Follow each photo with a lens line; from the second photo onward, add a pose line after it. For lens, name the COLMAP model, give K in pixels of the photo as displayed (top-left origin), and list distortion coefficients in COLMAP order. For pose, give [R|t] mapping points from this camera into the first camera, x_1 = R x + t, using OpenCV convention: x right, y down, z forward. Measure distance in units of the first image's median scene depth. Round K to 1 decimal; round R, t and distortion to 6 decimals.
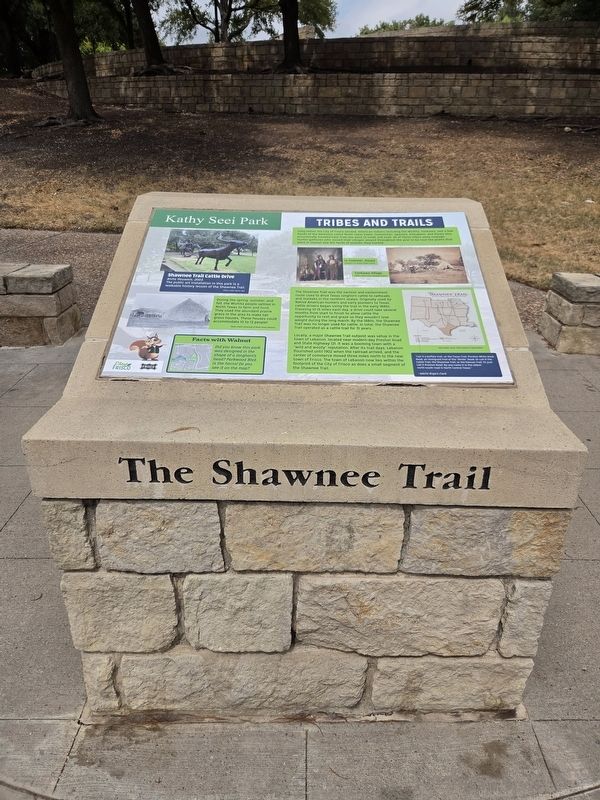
lens RADIAL K [[535.4, 0, 300.0], [0, 535.4, 400.0], [0, 0, 1]] dist [0.038068, -0.002373]
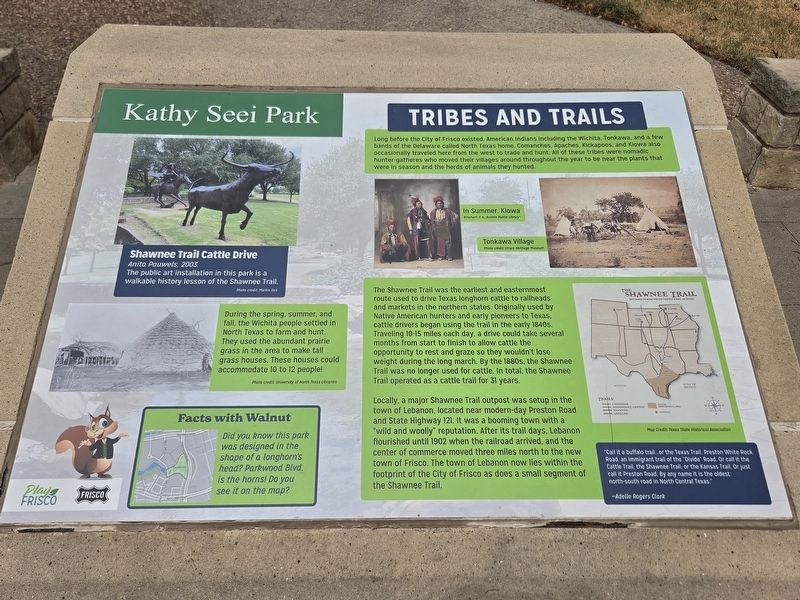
lens RADIAL K [[662.8, 0, 400.0], [0, 662.8, 300.0], [0, 0, 1]] dist [0.036334, -0.002308]
pose [[0.999418, -0.023682, 0.024537, 0.001501], [0.017997, 0.977460, 0.210353, -0.319870], [-0.028966, -0.209789, 0.977317, 0.343299]]
